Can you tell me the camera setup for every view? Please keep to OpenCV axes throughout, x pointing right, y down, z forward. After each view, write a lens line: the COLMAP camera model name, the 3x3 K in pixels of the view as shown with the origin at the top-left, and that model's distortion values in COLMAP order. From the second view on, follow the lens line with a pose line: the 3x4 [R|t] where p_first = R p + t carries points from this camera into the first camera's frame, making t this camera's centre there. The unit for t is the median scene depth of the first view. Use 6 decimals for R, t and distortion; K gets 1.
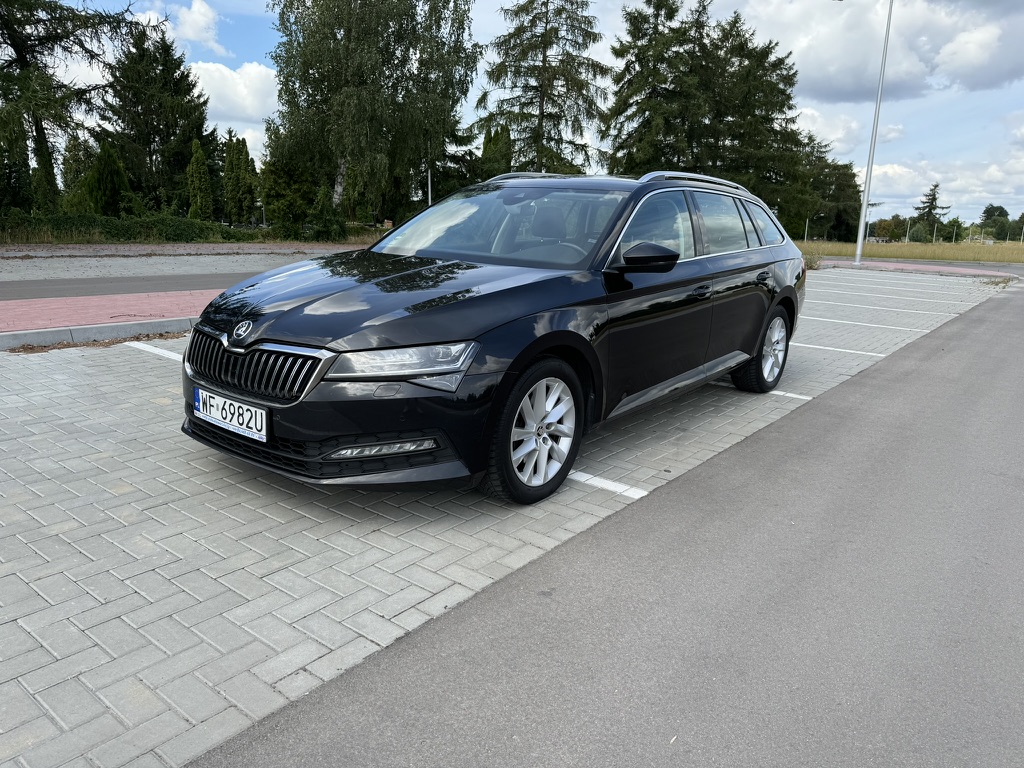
lens RADIAL K [[728.8, 0, 512.0], [0, 728.8, 384.0], [0, 0, 1]] dist [0.000869, -0.024756]
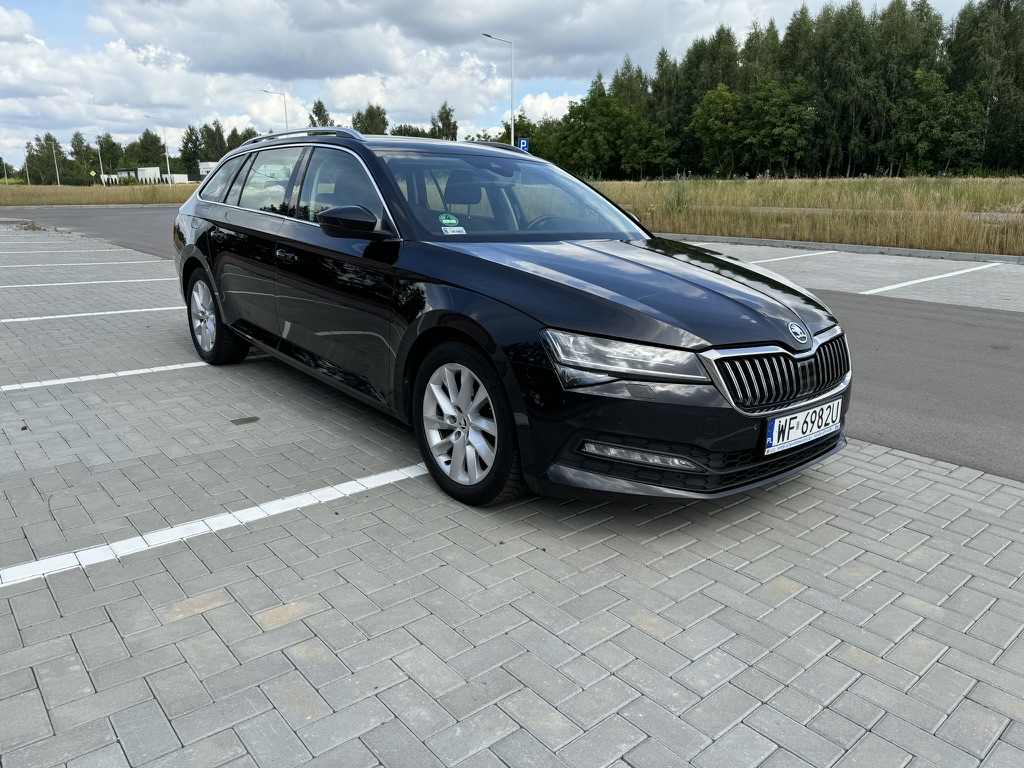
lens RADIAL K [[728.8, 0, 512.0], [0, 728.8, 384.0], [0, 0, 1]] dist [0.000869, -0.024756]
pose [[0.199732, -0.276584, 0.940005, -1.093420], [0.209067, 0.949273, 0.234888, -0.251107], [-0.957287, 0.149610, 0.247424, 0.935403]]
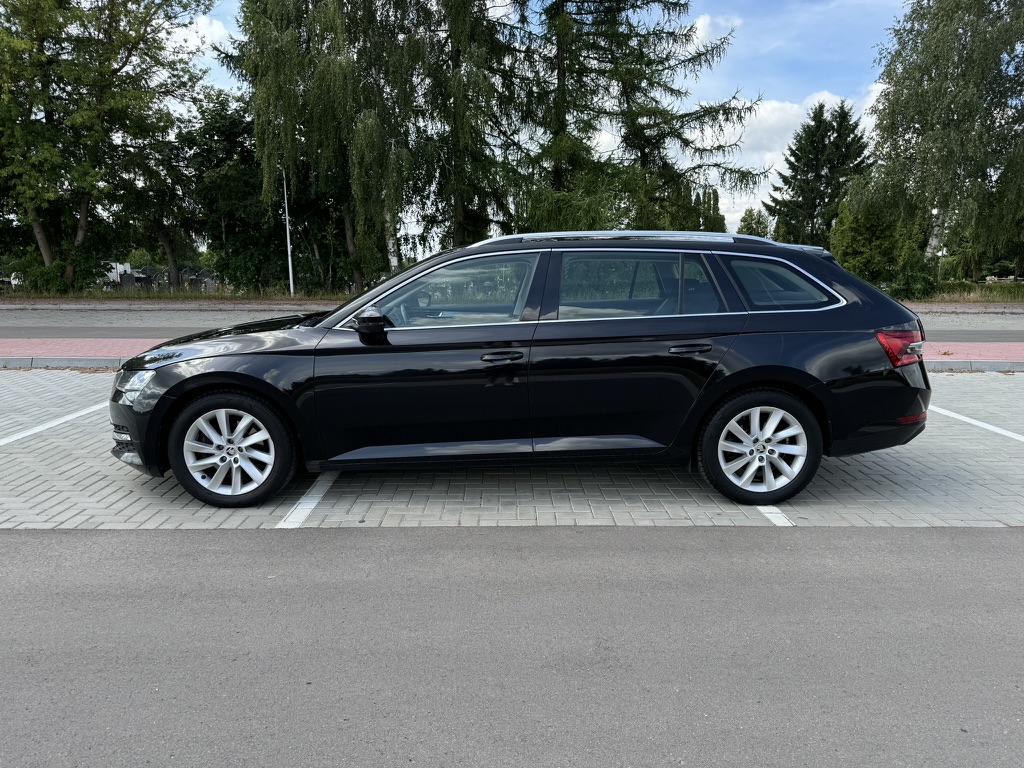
lens RADIAL K [[728.8, 0, 512.0], [0, 728.8, 384.0], [0, 0, 1]] dist [0.000869, -0.024756]
pose [[0.626318, 0.086117, -0.774796, 1.188299], [-0.146328, 0.989201, -0.008339, -0.101898], [0.765711, 0.118597, 0.632156, 0.506243]]
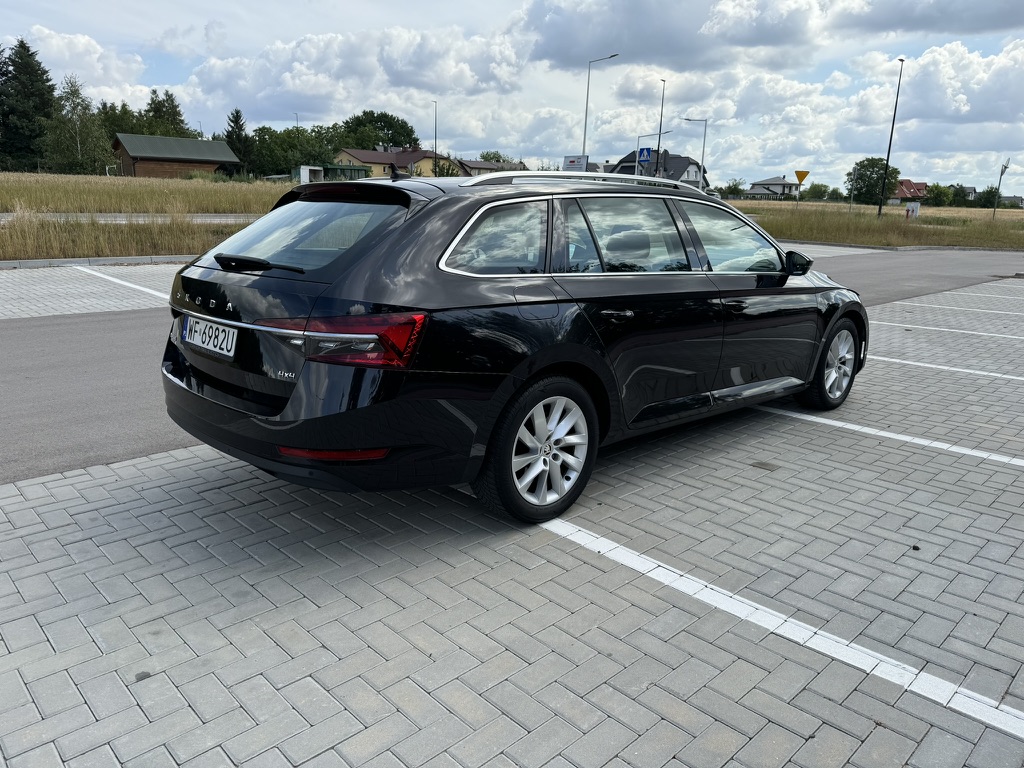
lens RADIAL K [[728.8, 0, 512.0], [0, 728.8, 384.0], [0, 0, 1]] dist [0.000869, -0.024756]
pose [[-0.986913, -0.077479, 0.141424, -0.801250], [-0.005173, 0.891772, 0.452455, -0.350469], [-0.161173, 0.445802, -0.880502, 1.350602]]
